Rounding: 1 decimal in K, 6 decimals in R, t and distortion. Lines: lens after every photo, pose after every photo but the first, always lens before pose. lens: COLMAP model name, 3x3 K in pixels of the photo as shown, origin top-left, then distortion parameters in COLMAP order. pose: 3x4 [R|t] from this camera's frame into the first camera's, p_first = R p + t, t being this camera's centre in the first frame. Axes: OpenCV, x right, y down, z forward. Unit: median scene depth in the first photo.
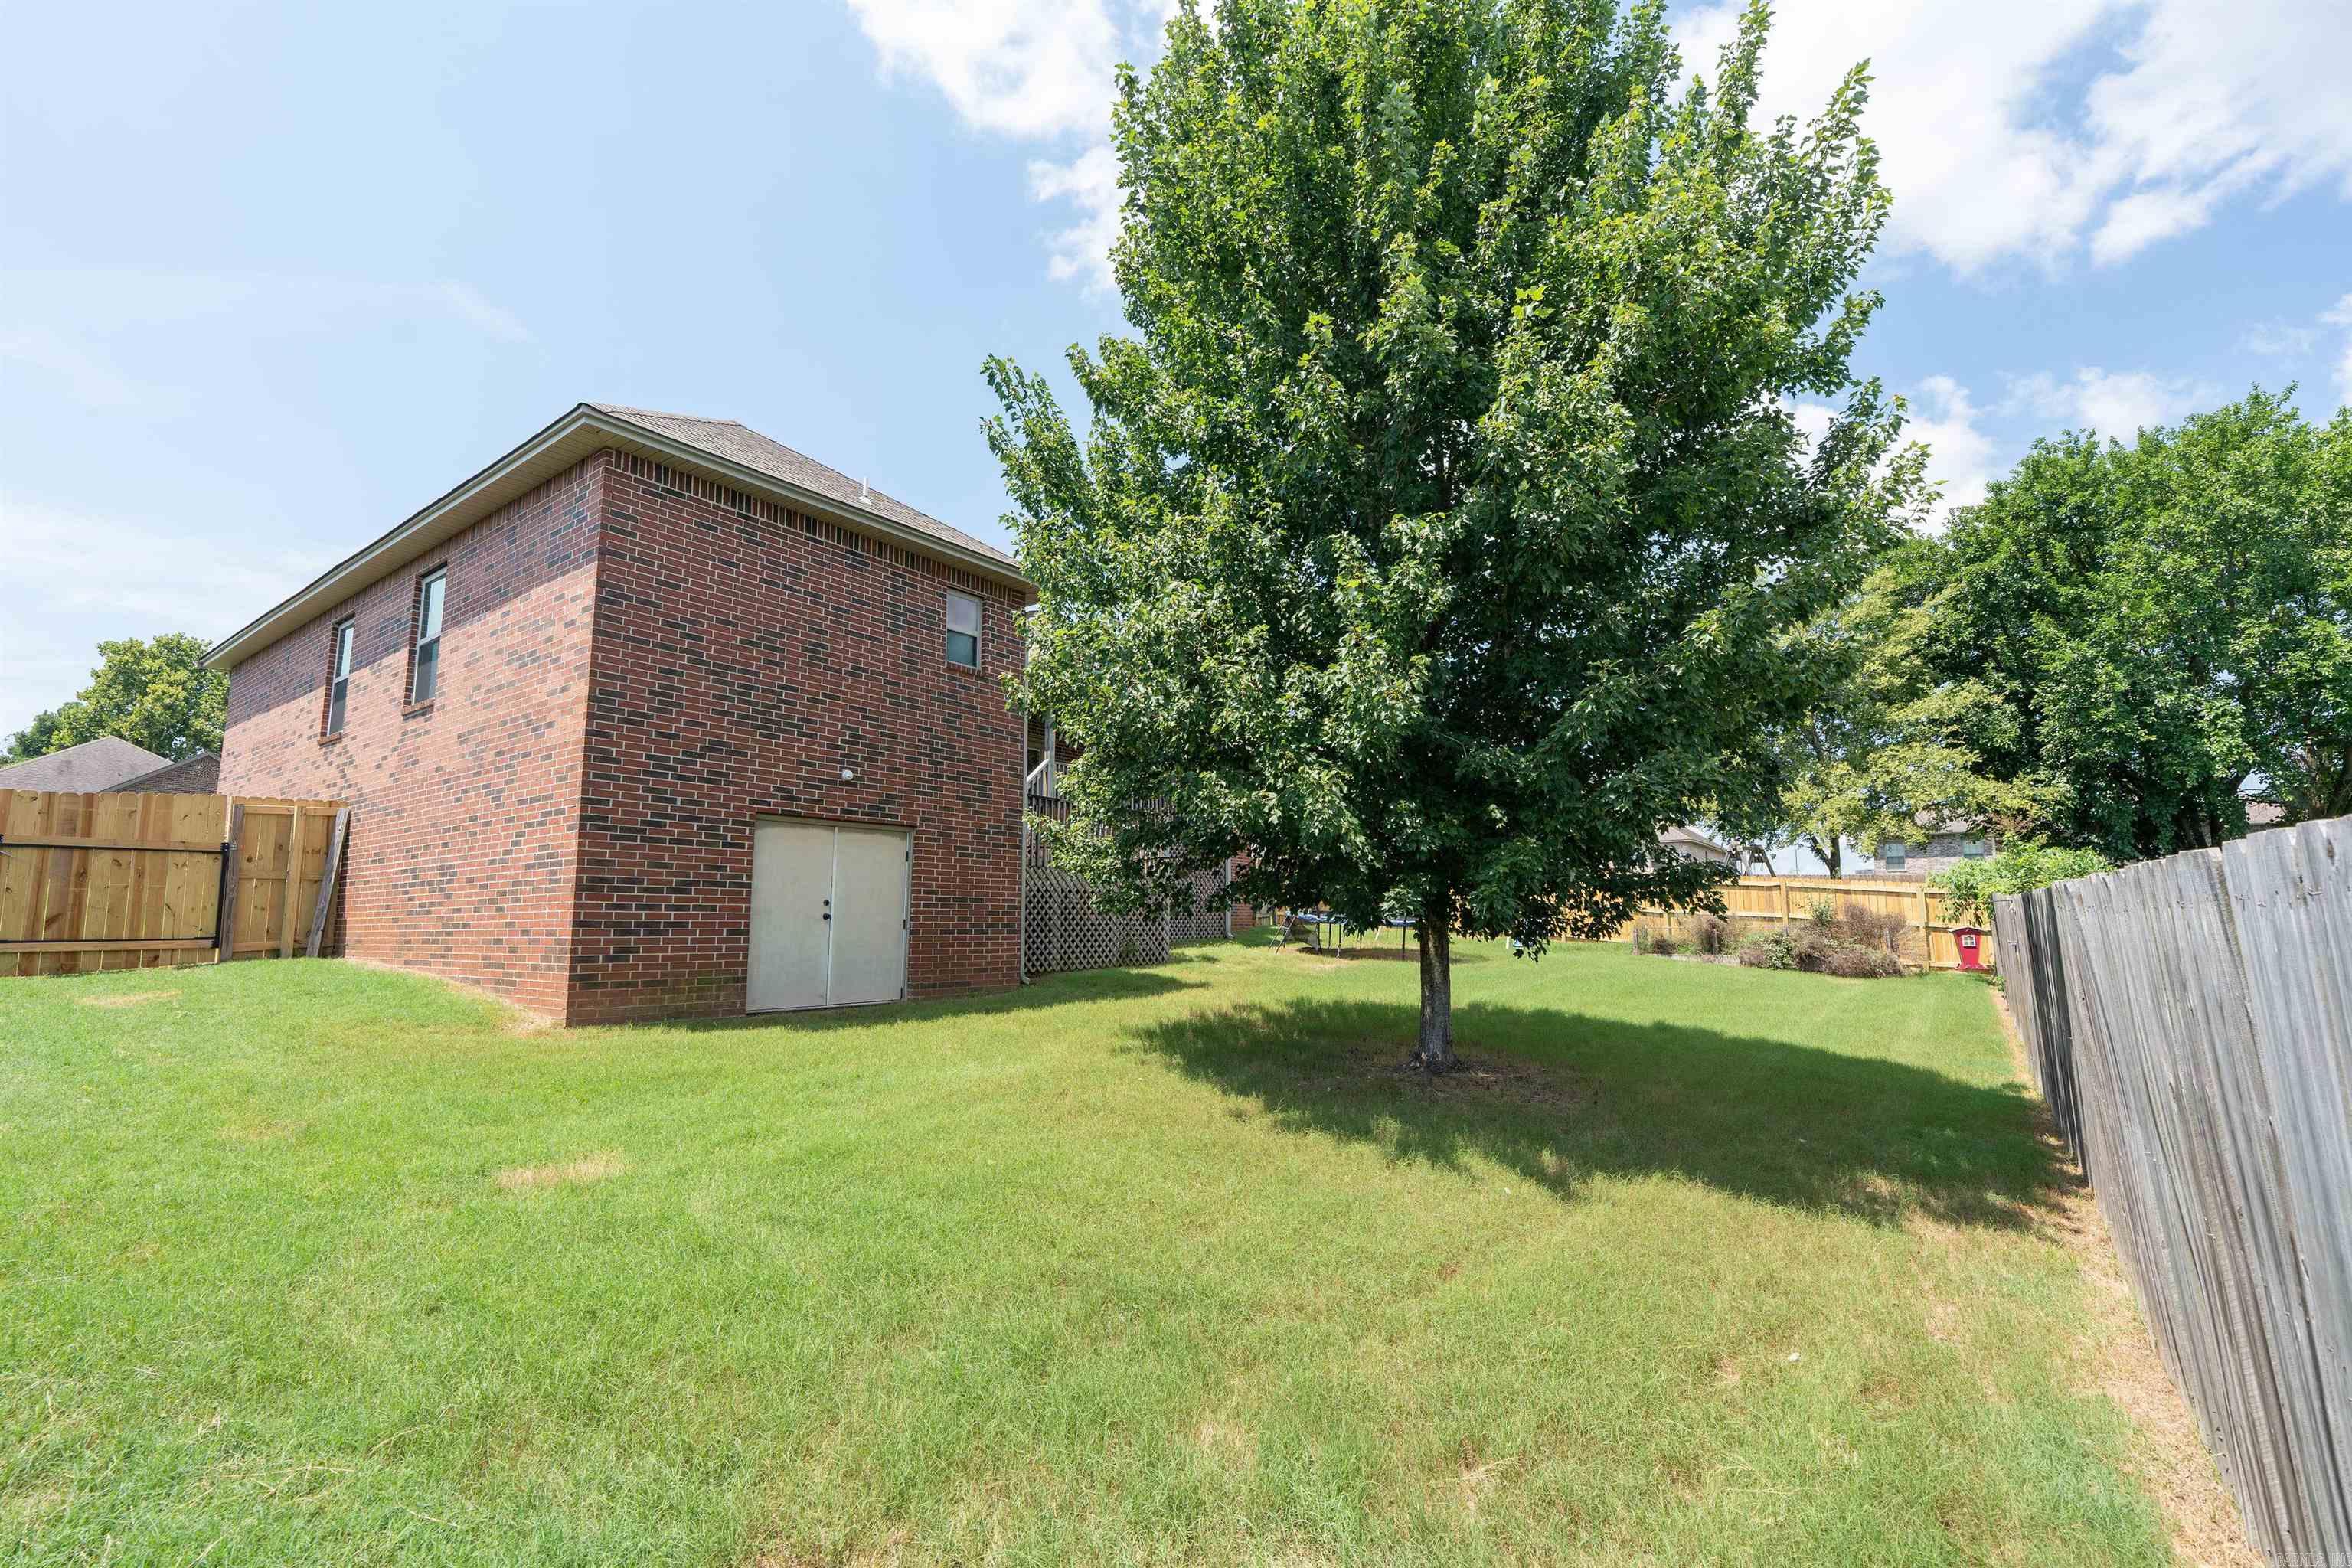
lens RADIAL K [[1046.1, 0, 1181.3], [0, 1046.1, 770.4], [0, 0, 1]] dist [-0.007099, 0.001596]
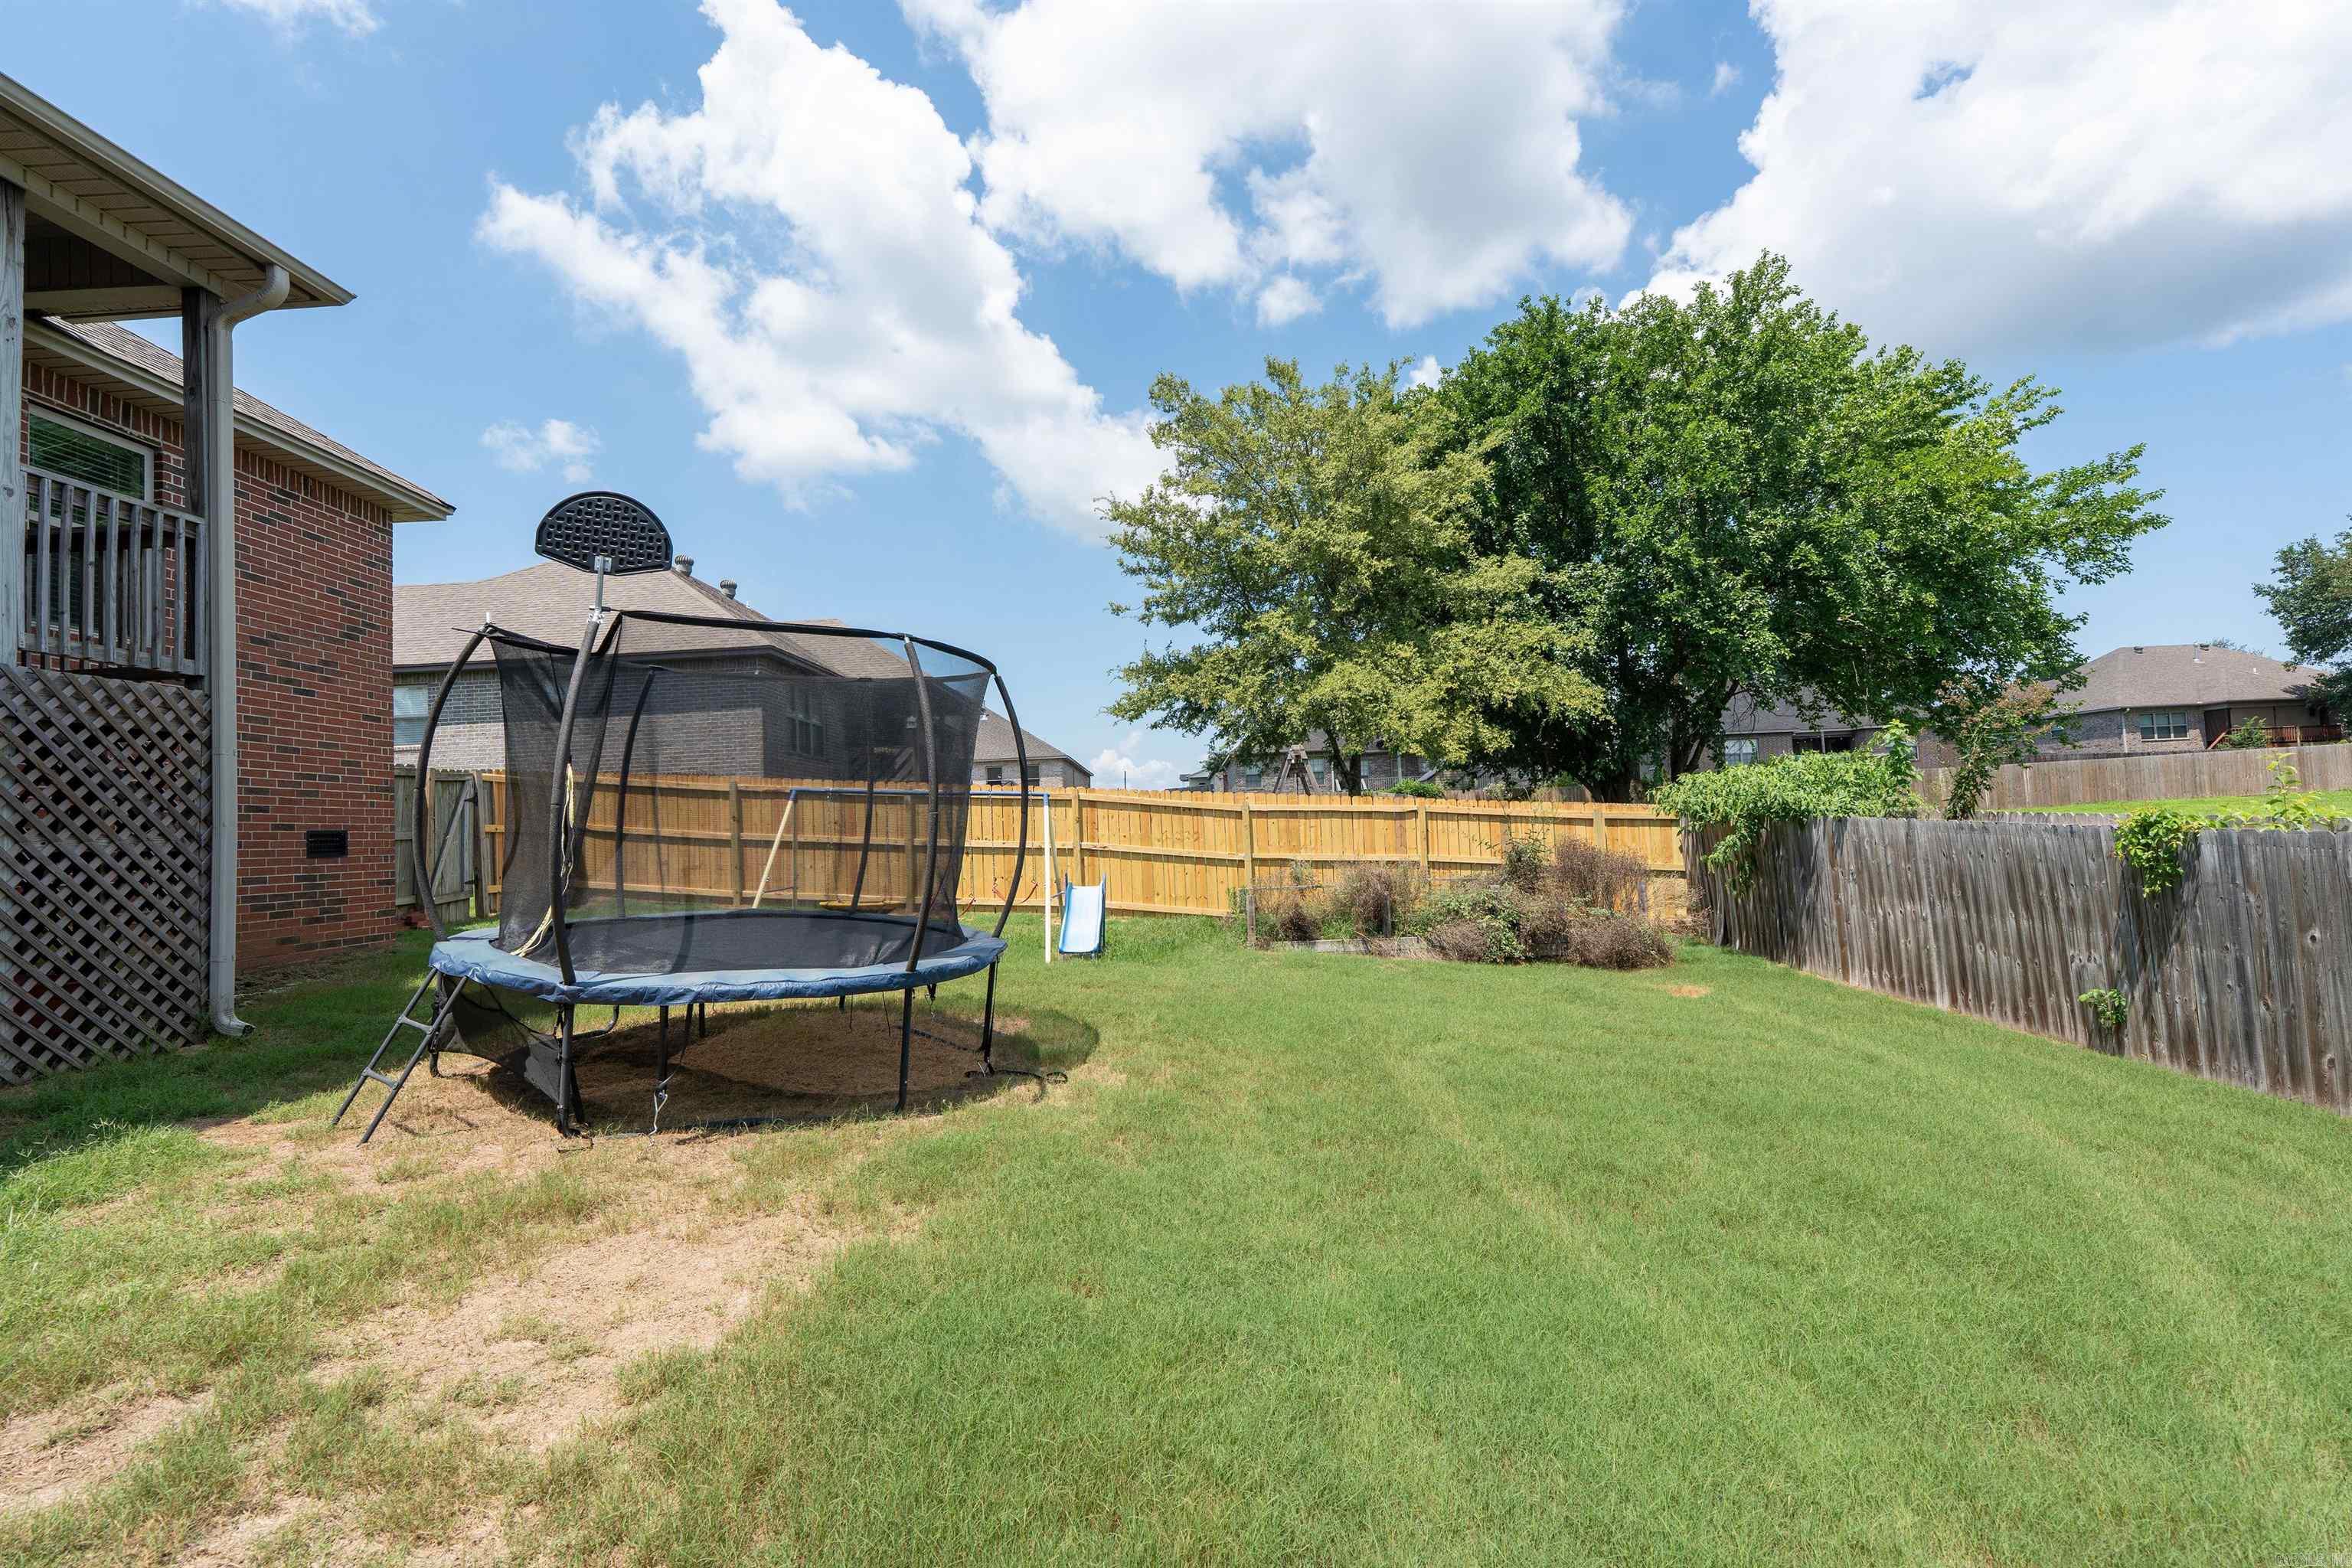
lens RADIAL K [[1046.1, 0, 1163.5], [0, 1046.1, 770.5], [0, 0, 1]] dist [-0.007099, 0.001596]
pose [[0.796940, 0.005851, 0.604031, 0.159818], [-0.053350, 0.996727, 0.060734, 0.127857], [-0.601699, -0.080626, 0.794643, 1.392504]]
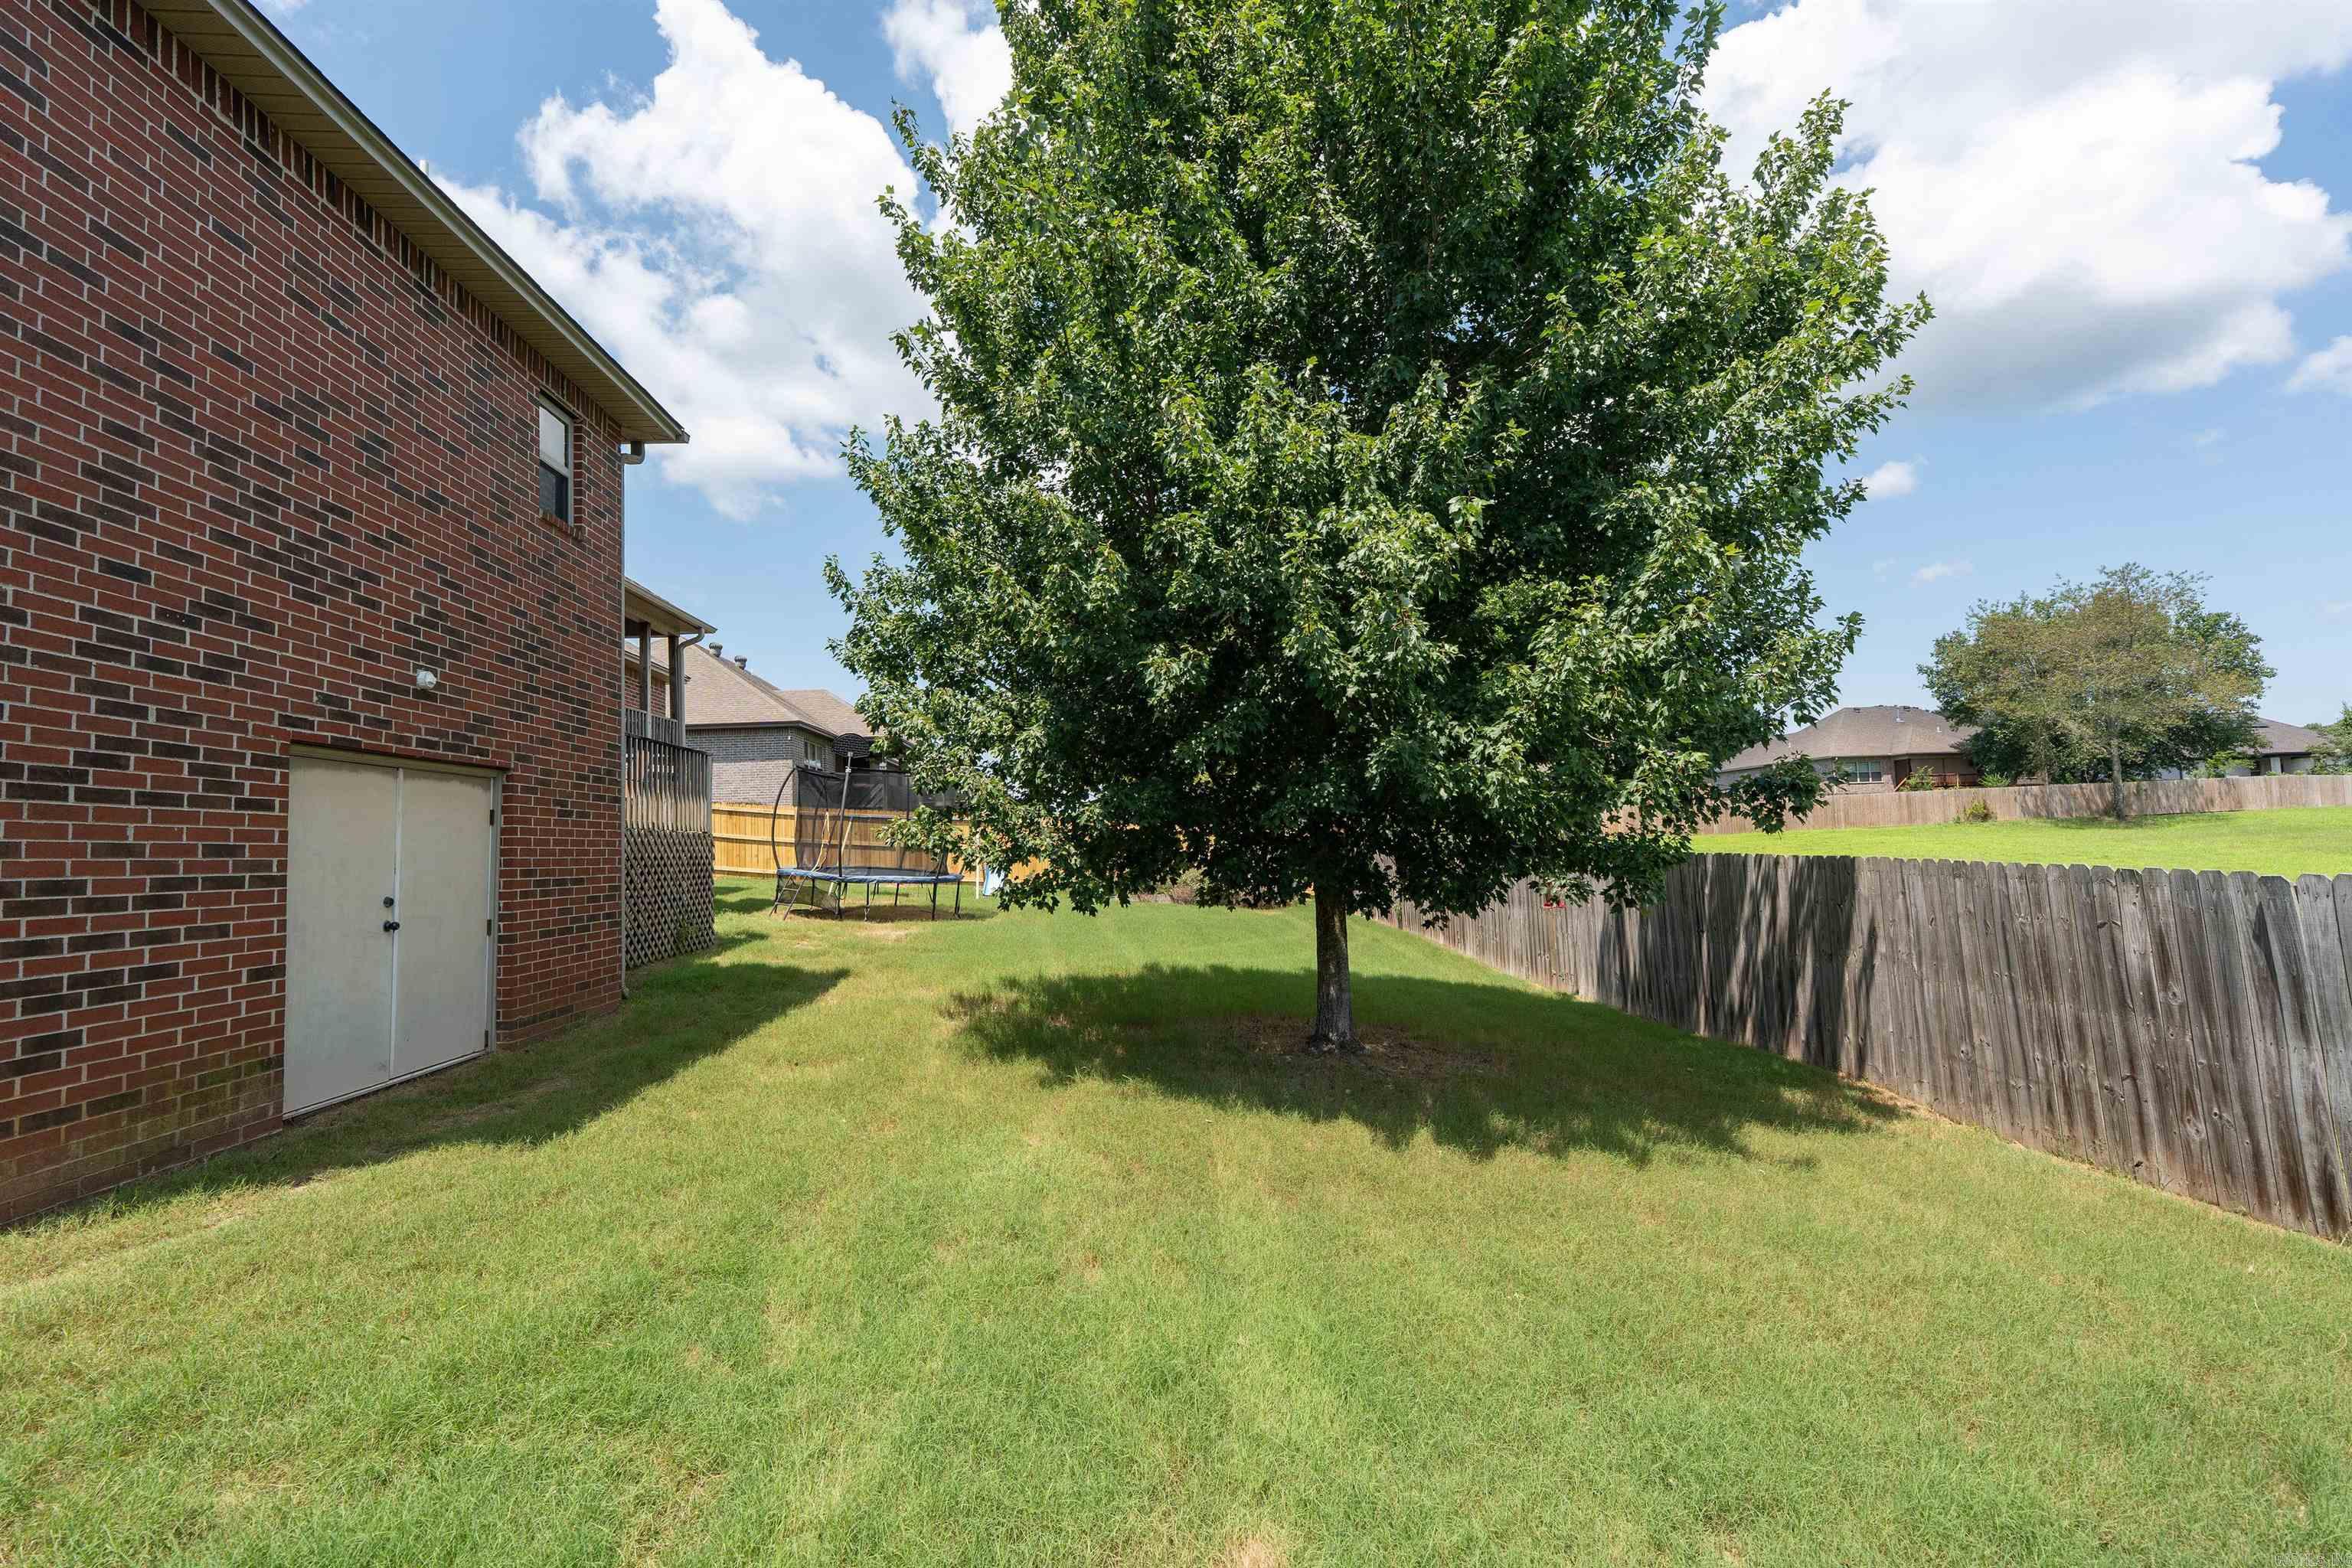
lens RADIAL K [[1046.1, 0, 1174.3], [0, 1046.1, 772.4], [0, 0, 1]] dist [-0.007099, 0.001596]
pose [[0.758485, 0.027334, 0.651117, -0.421290], [-0.069050, 0.996867, 0.038587, 0.005486], [-0.648022, -0.074227, 0.757996, 0.326269]]
